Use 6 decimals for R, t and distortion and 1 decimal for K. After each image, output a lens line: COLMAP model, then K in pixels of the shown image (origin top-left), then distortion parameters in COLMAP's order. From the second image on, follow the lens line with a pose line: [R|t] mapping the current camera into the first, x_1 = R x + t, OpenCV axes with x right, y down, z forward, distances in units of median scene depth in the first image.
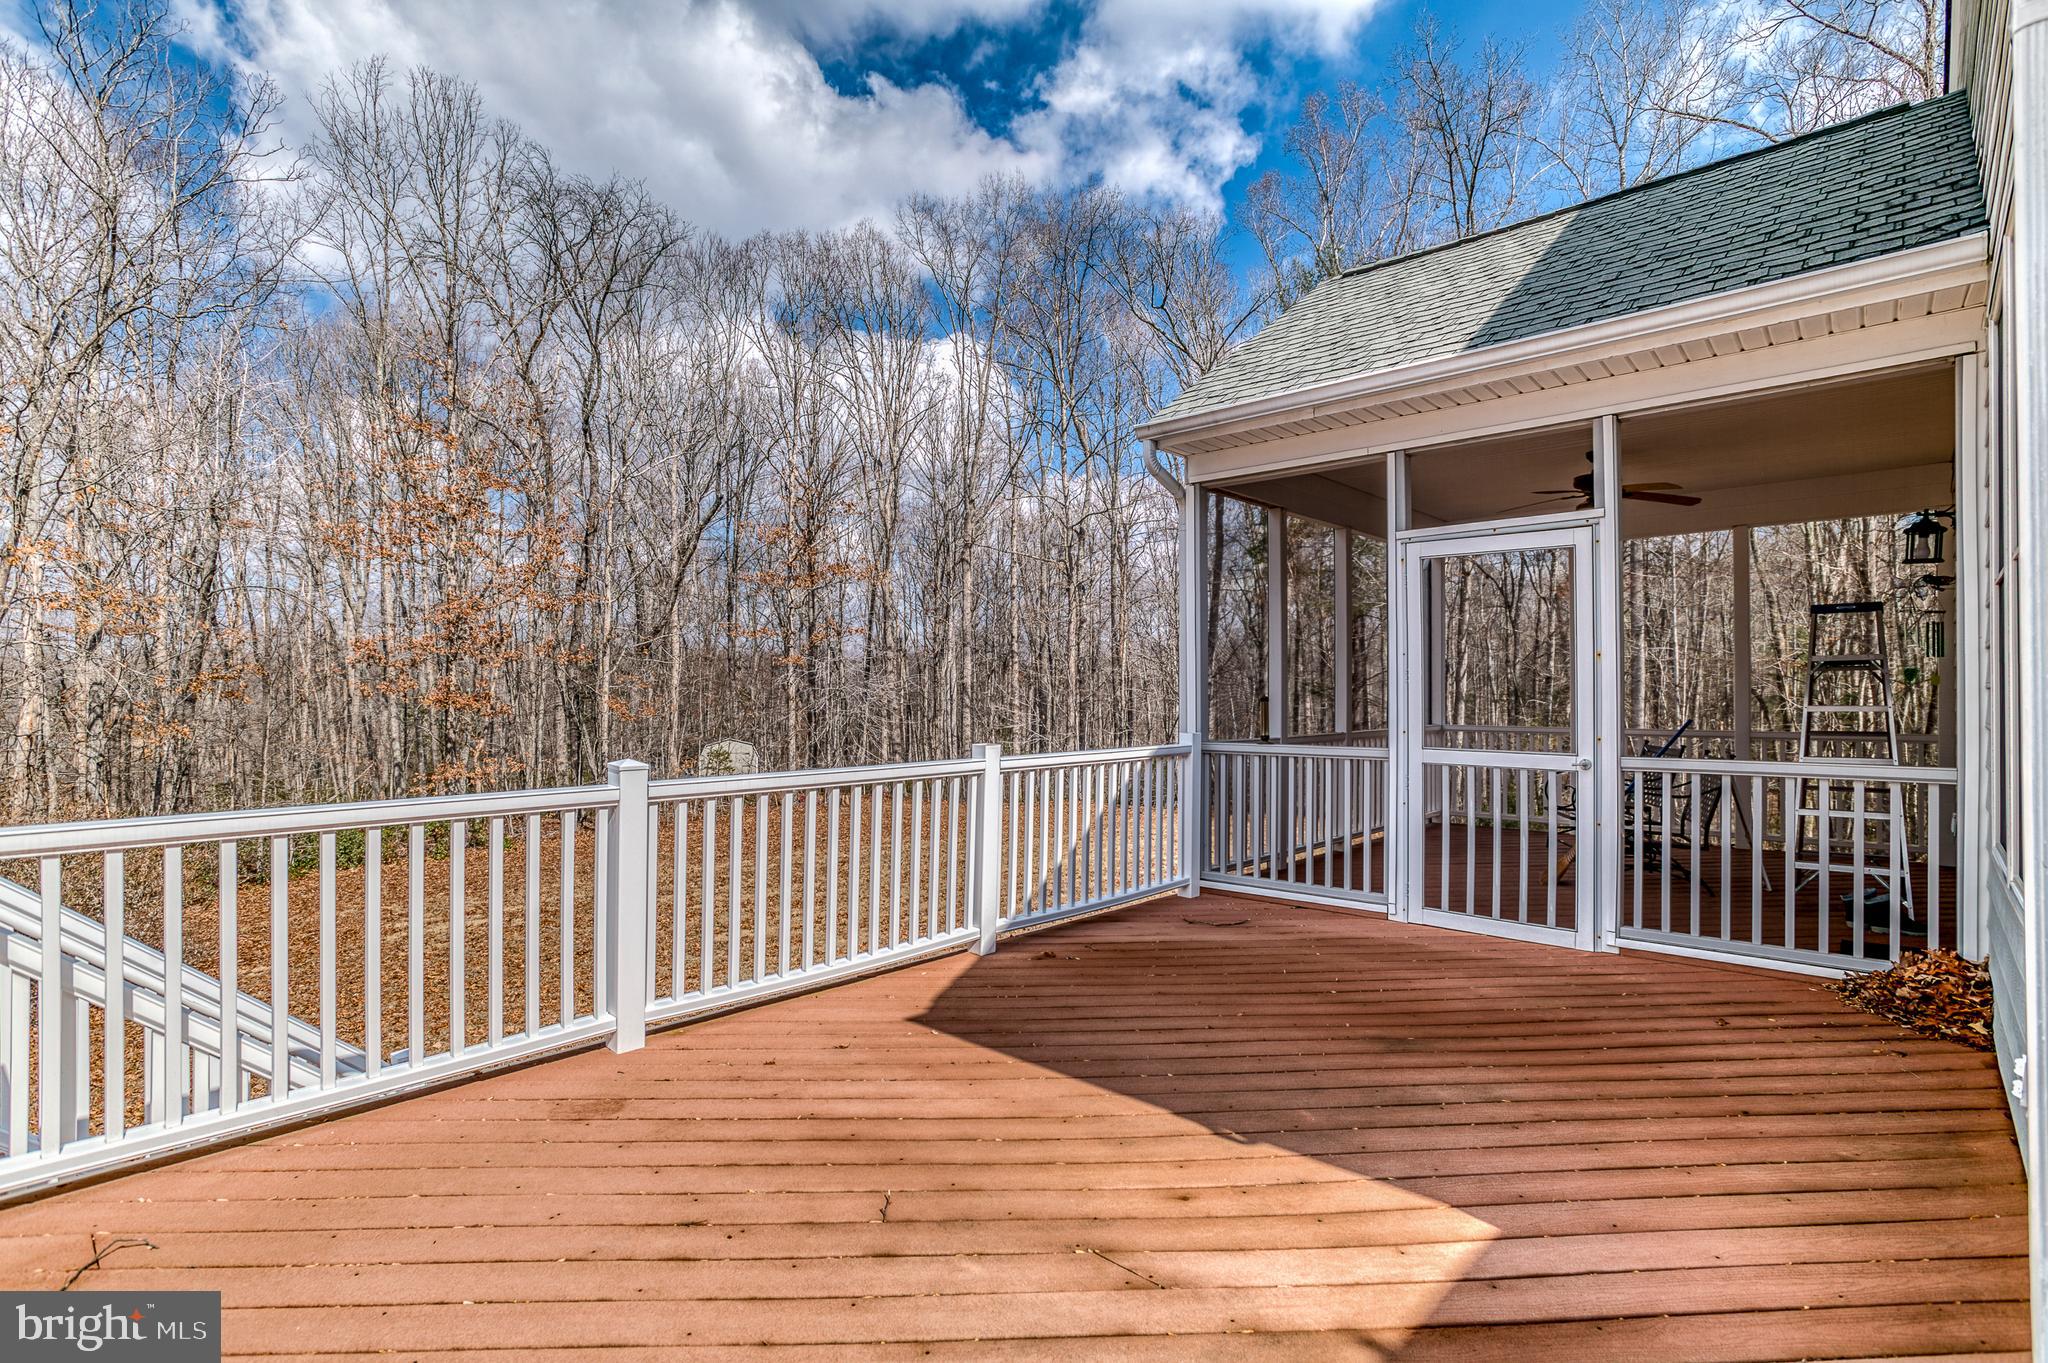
lens RADIAL K [[978.6, 0, 1024.0], [0, 978.6, 681.5], [0, 0, 1]] dist [-0.035860, 0.000496]
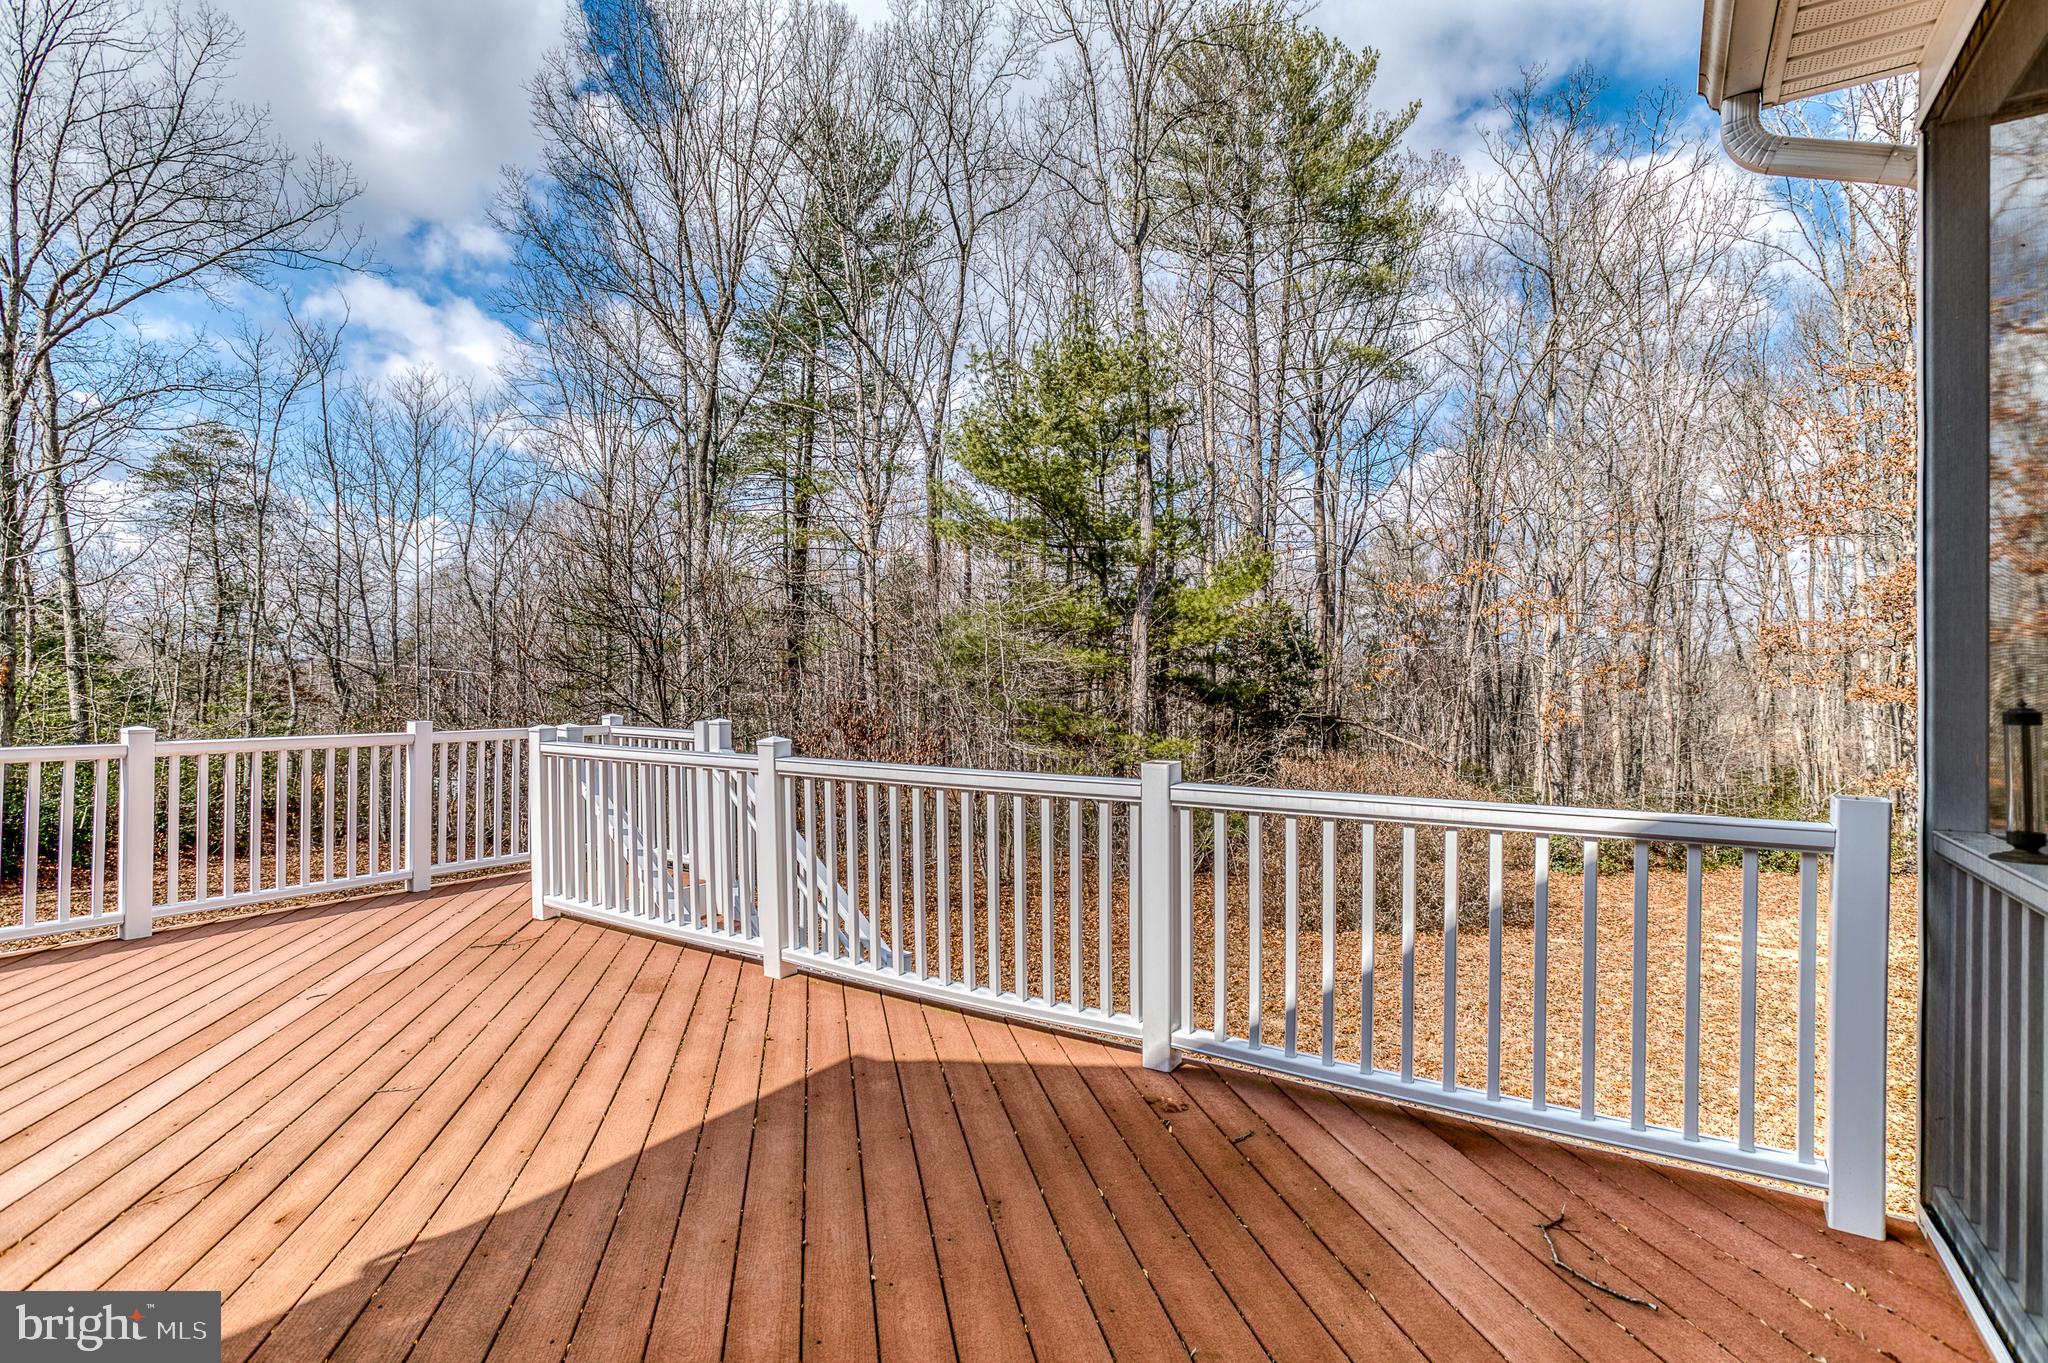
lens RADIAL K [[978.6, 0, 1024.0], [0, 978.6, 681.5], [0, 0, 1]] dist [-0.035860, 0.000496]
pose [[0.177967, -0.006166, -0.984017, 0.604248], [-0.002313, 0.999975, -0.006685, 0.012521], [0.984034, 0.003466, 0.177948, 0.781065]]
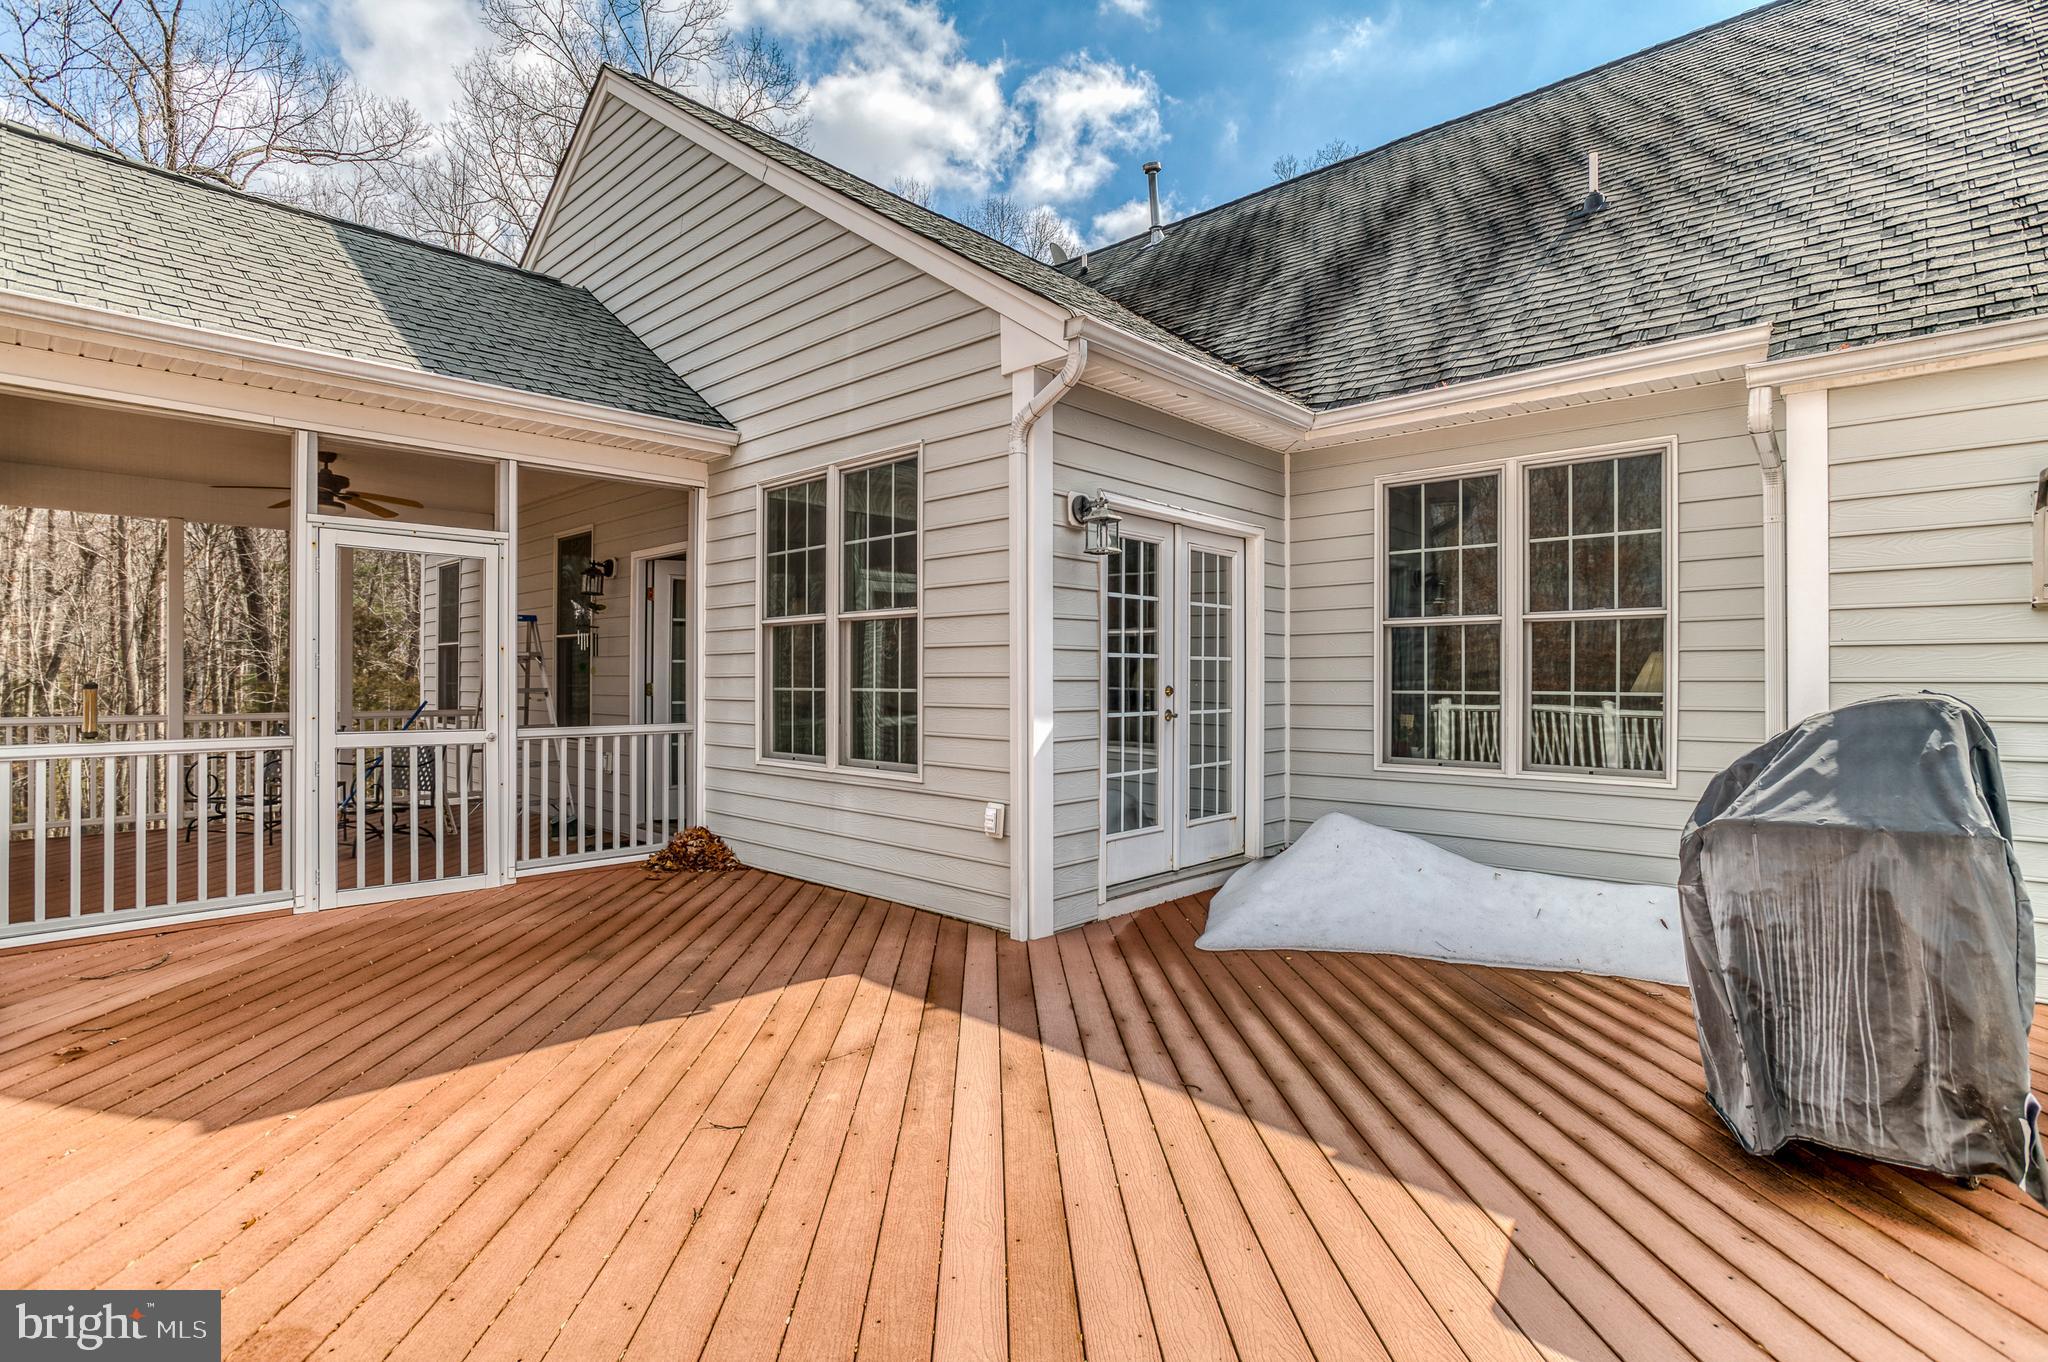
lens RADIAL K [[978.6, 0, 1024.0], [0, 978.6, 681.0], [0, 0, 1]] dist [-0.035860, 0.000496]
pose [[0.004533, -0.002395, 0.999987, -0.653355], [-0.017802, 0.999838, 0.002475, -0.001710], [-0.999831, -0.017813, 0.004490, 0.314787]]
